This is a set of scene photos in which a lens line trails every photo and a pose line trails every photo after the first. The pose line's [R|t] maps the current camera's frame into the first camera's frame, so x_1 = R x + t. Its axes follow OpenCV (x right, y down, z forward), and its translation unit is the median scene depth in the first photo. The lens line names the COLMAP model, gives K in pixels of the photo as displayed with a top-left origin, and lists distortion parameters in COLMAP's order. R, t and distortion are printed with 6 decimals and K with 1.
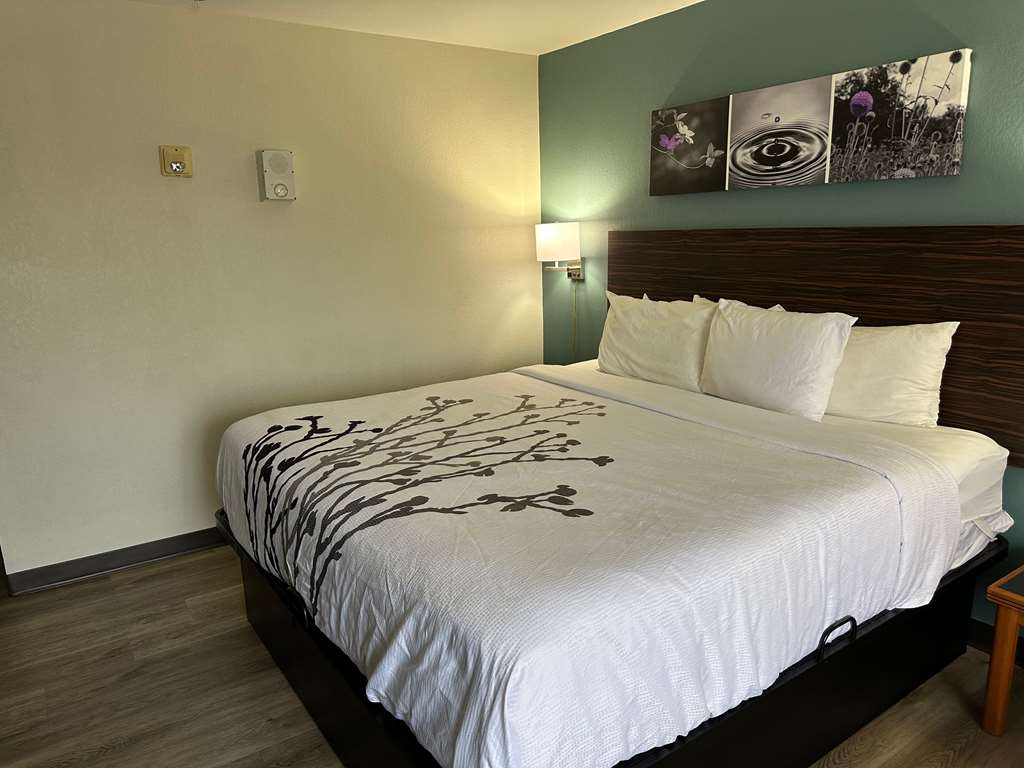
lens RADIAL K [[719.4, 0, 505.0], [0, 719.4, 392.7], [0, 0, 1]] dist [0.002004, -0.014074]
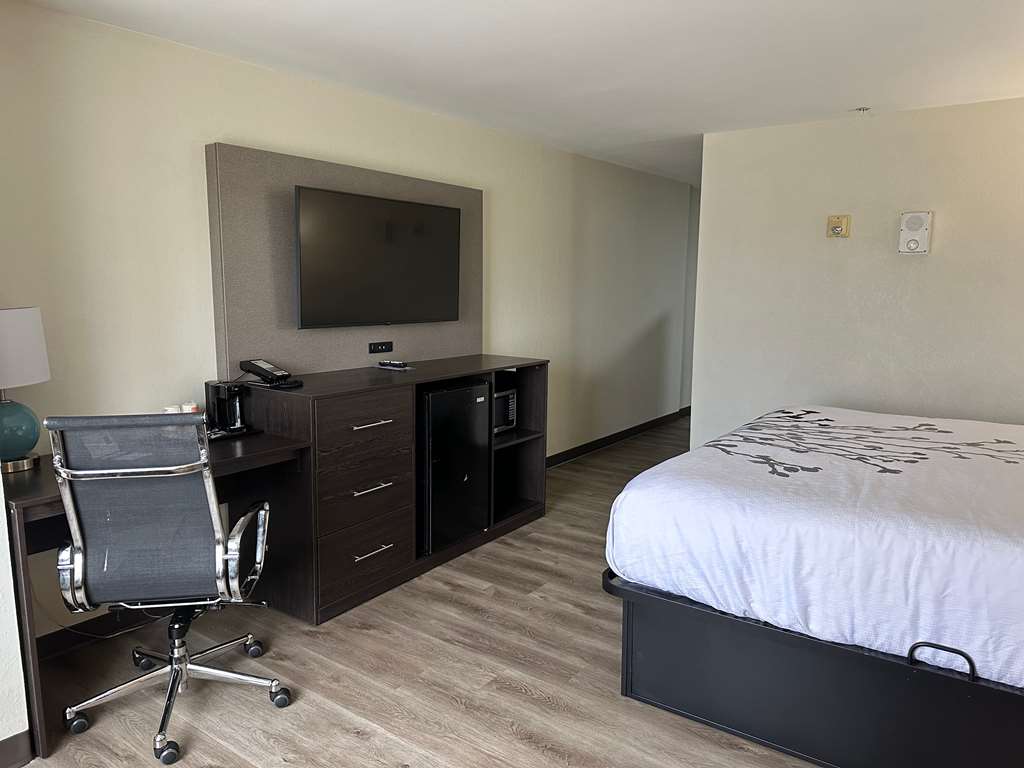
lens RADIAL K [[719.4, 0, 516.6], [0, 719.4, 381.9], [0, 0, 1]] dist [0.002004, -0.014074]
pose [[0.354466, 0.144298, -0.923868, 0.819407], [-0.216345, 0.973869, 0.069101, 0.002943], [0.909697, 0.175380, 0.376422, -0.017255]]
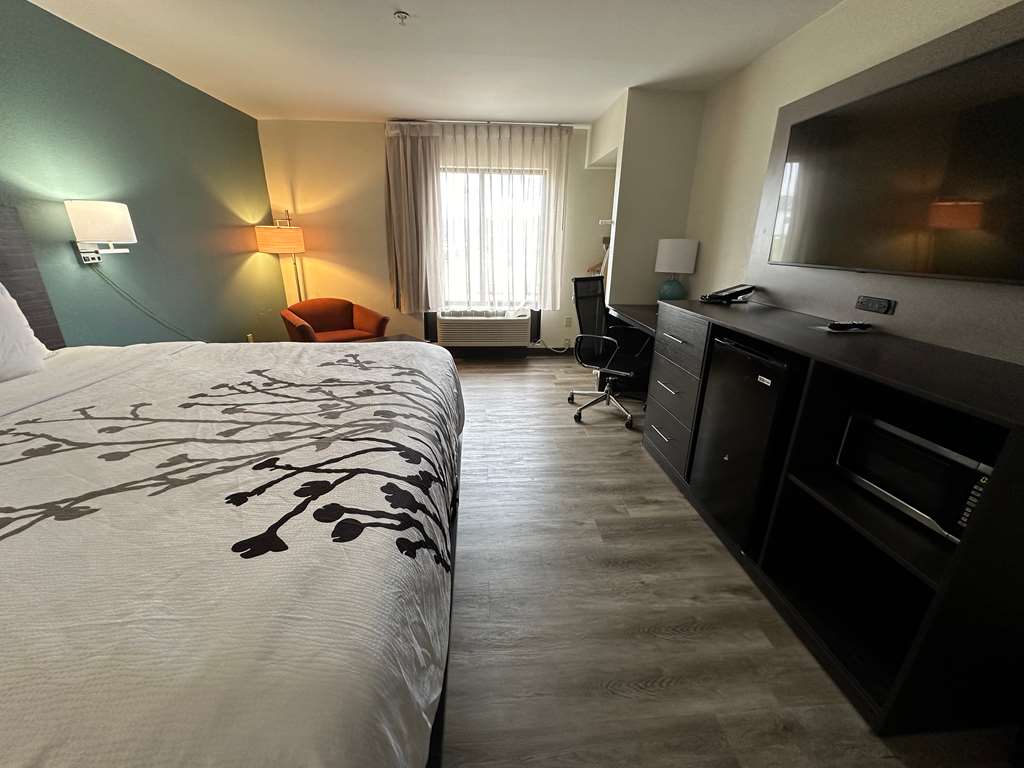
lens RADIAL K [[412.5, 0, 506.1], [0, 412.5, 381.2], [0, 0, 1]] dist [-0.001284, -0.000035]
pose [[-0.860635, -0.154414, 0.485246, -0.568032], [0.119078, 0.865469, 0.486605, -0.188969], [-0.495104, 0.476572, -0.726465, 1.136134]]
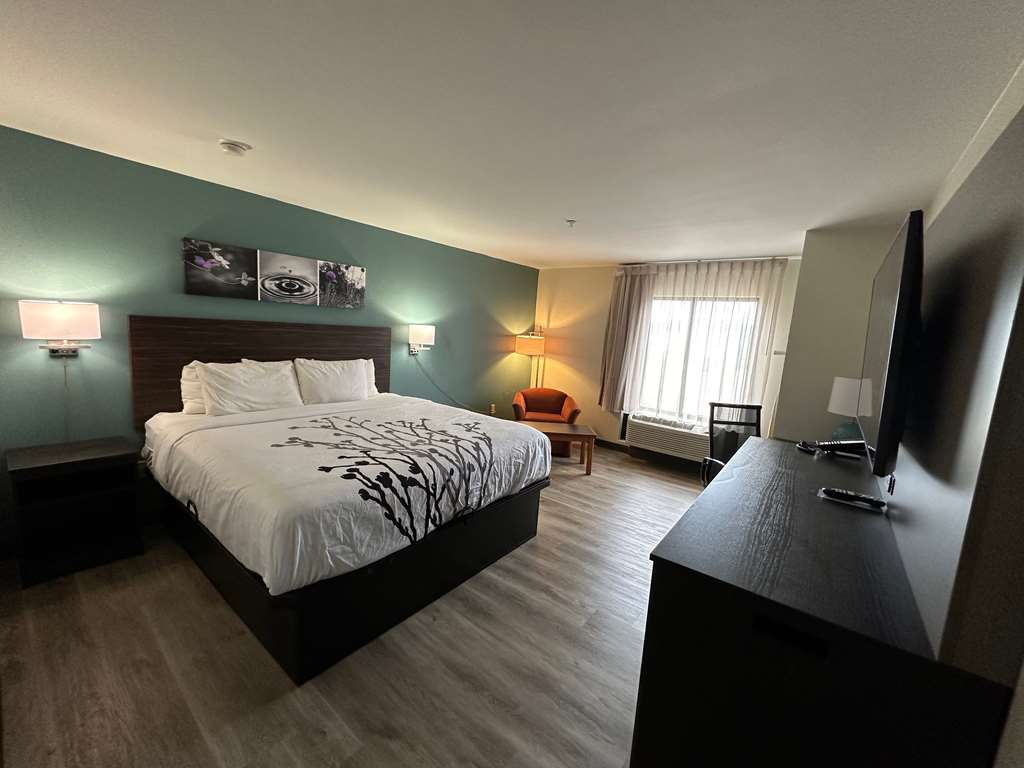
lens RADIAL K [[412.5, 0, 510.1], [0, 412.5, 379.1], [0, 0, 1]] dist [-0.001284, -0.000035]
pose [[-0.296740, -0.120012, 0.947387, -1.129856], [0.149542, 0.973993, 0.170221, -0.214079], [-0.943177, 0.192185, -0.271076, 0.909238]]
